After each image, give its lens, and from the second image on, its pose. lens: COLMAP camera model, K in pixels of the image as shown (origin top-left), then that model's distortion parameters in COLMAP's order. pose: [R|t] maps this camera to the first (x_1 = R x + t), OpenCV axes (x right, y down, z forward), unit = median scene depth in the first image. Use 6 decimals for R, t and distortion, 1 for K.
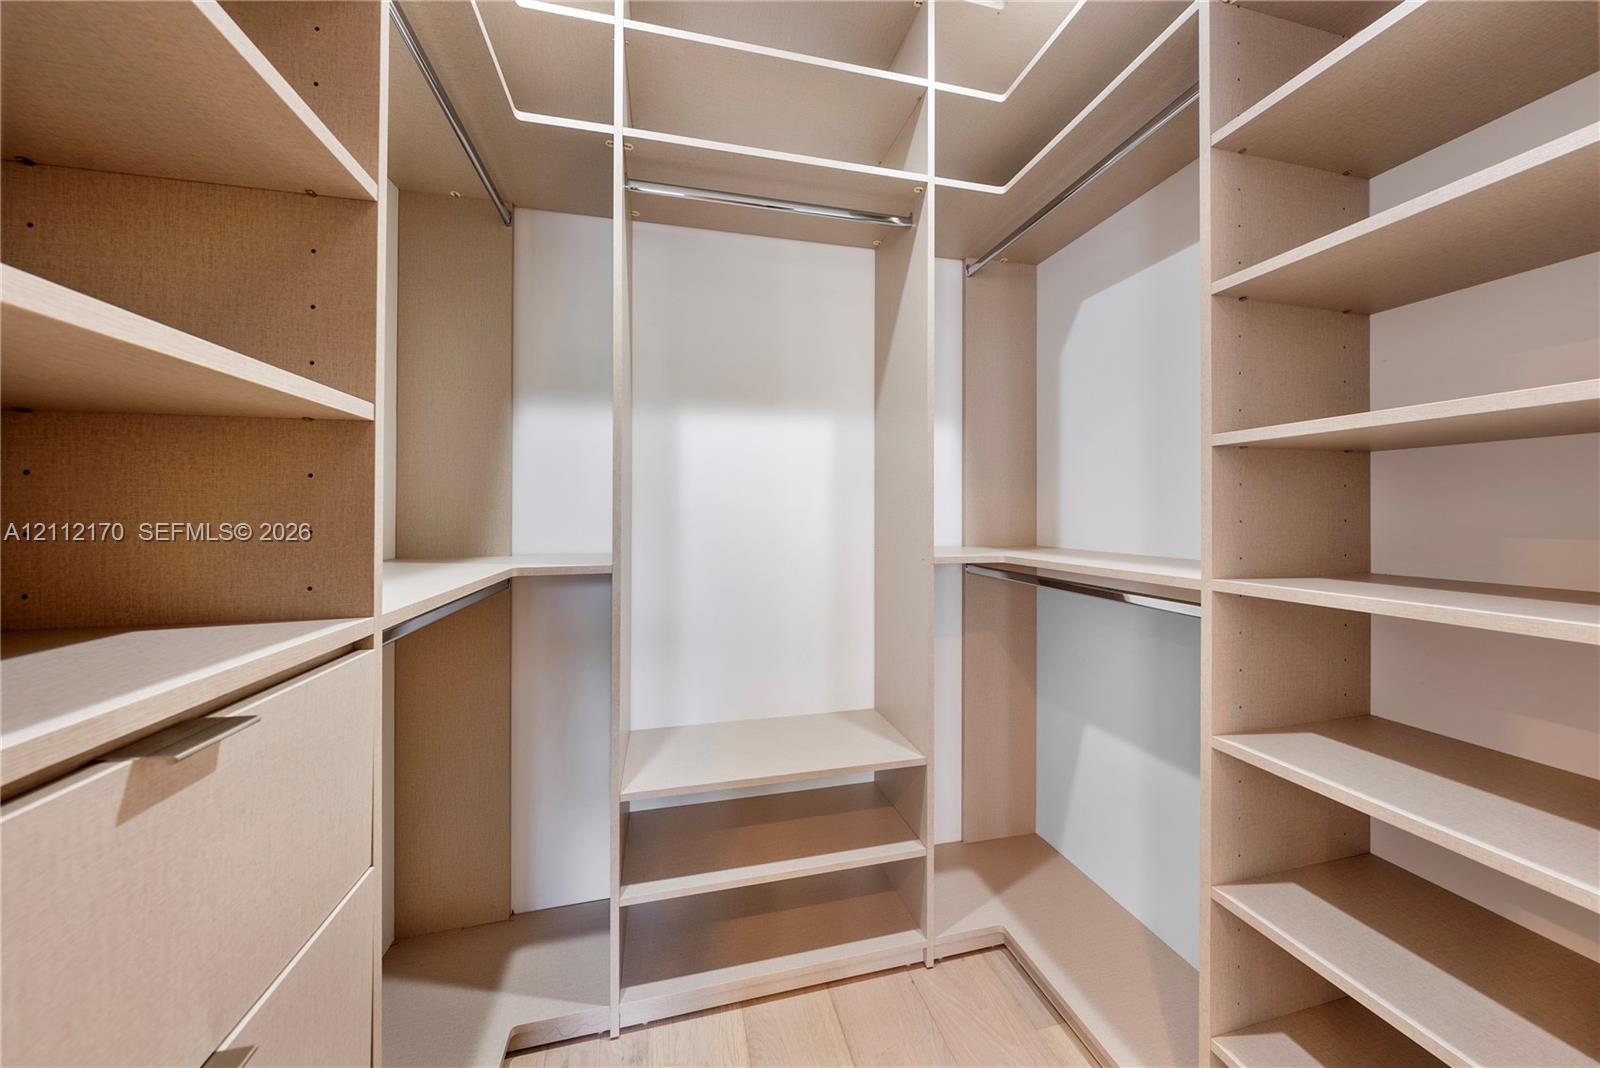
lens RADIAL K [[550.1, 0, 795.2], [0, 550.1, 519.9], [0, 0, 1]] dist [-0.000073, -0.000082]
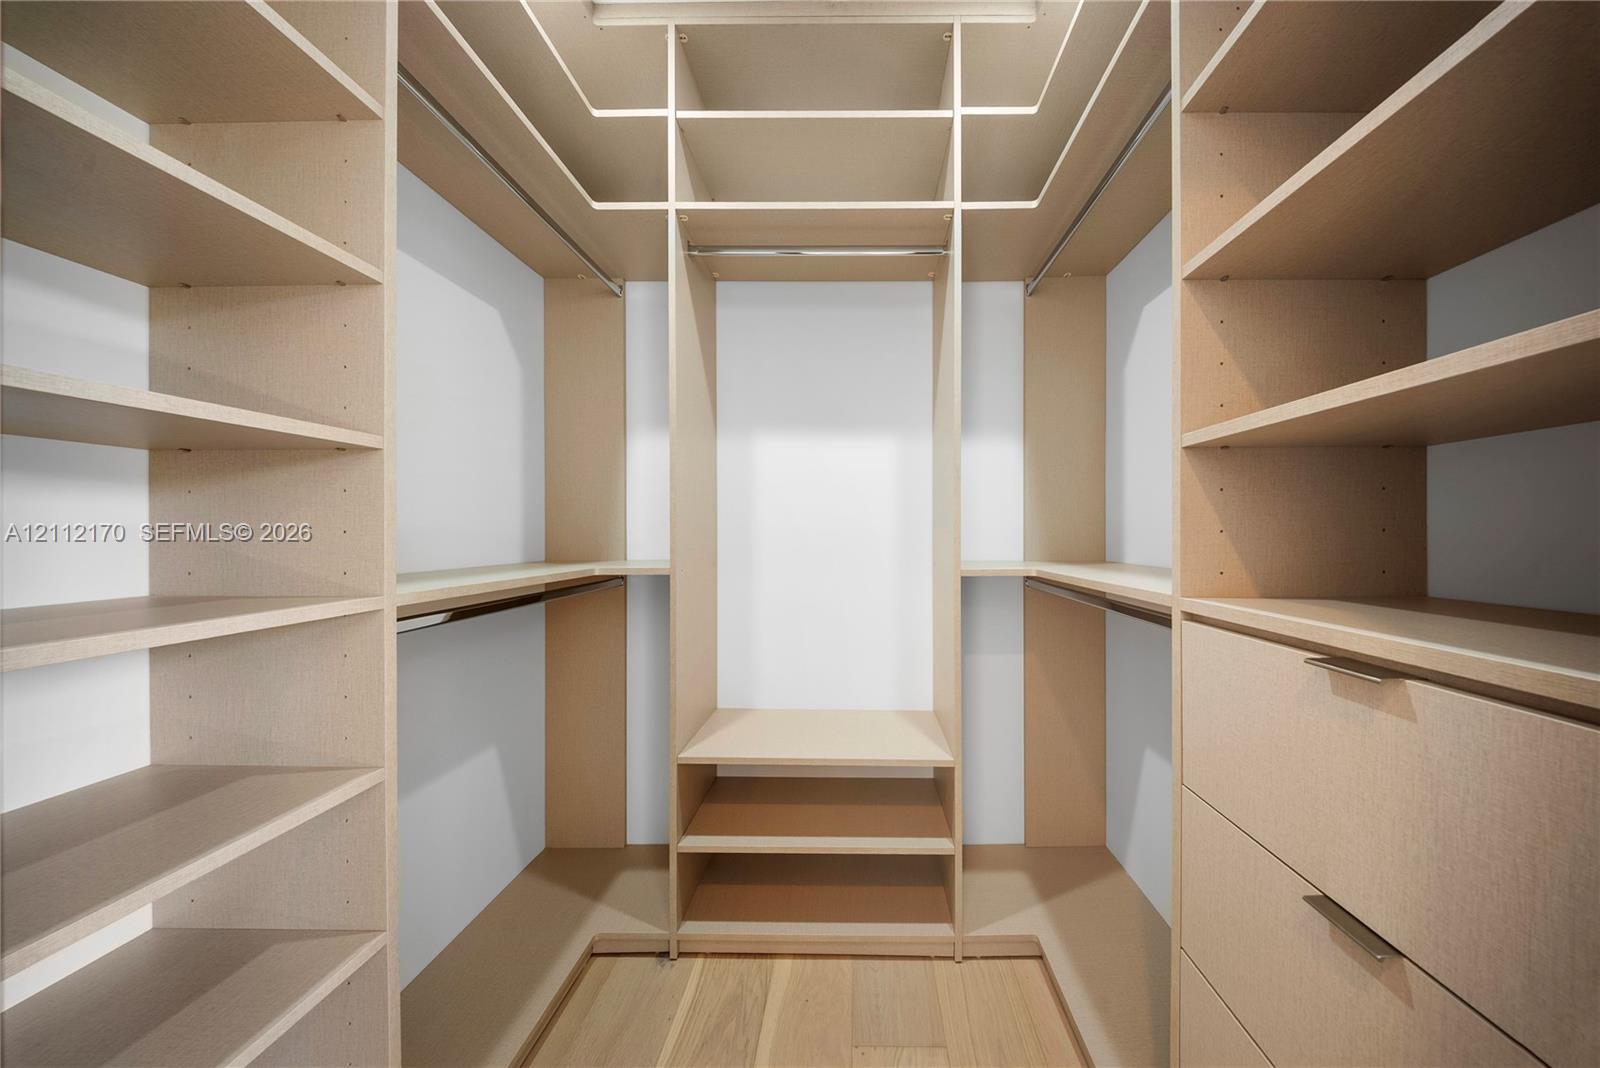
lens RADIAL K [[476.7, 0, 808.3], [0, 476.7, 534.4], [0, 0, 1]] dist [-0.000990, -0.000097]
pose [[0.970064, 0.005941, -0.242776, 0.182214], [-0.005913, 0.999982, 0.000843, 0.005625], [0.242777, 0.000617, 0.970082, 0.052565]]
